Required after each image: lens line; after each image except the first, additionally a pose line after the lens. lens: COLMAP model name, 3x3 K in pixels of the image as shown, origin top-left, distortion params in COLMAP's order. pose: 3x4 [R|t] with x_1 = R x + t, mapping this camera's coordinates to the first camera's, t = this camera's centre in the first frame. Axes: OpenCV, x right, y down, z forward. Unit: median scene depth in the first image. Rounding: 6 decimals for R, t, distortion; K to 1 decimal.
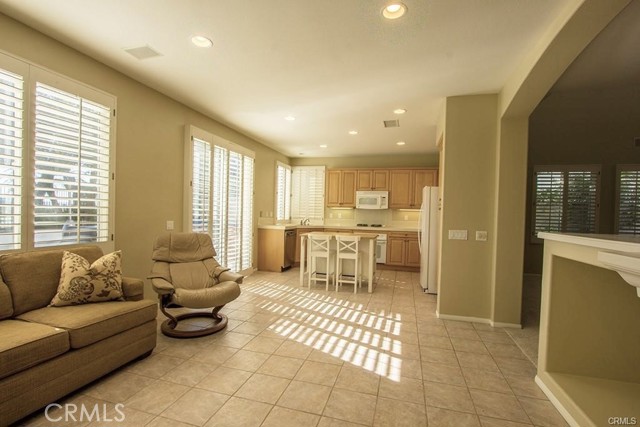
lens RADIAL K [[302.1, 0, 320.0], [0, 302.1, 213.5], [0, 0, 1]] dist [-0.000240, 0.000052]
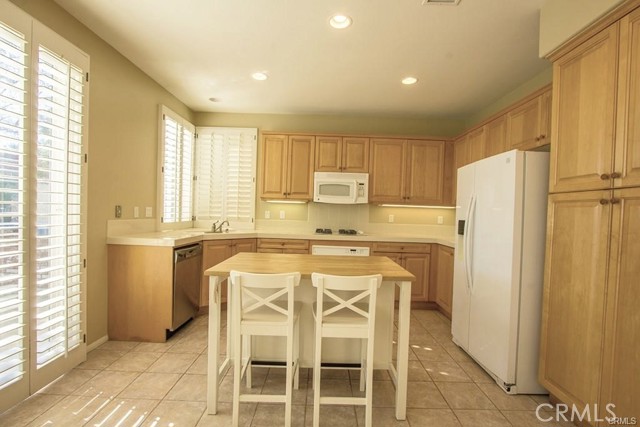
lens RADIAL K [[294.5, 0, 319.4], [0, 294.5, 217.8], [0, 0, 1]] dist [-0.019319, 0.000253]
pose [[0.962861, -0.001596, 0.269992, -0.022261], [-0.005117, 0.999695, 0.024159, -0.000464], [-0.269948, -0.024643, 0.962559, 0.465406]]
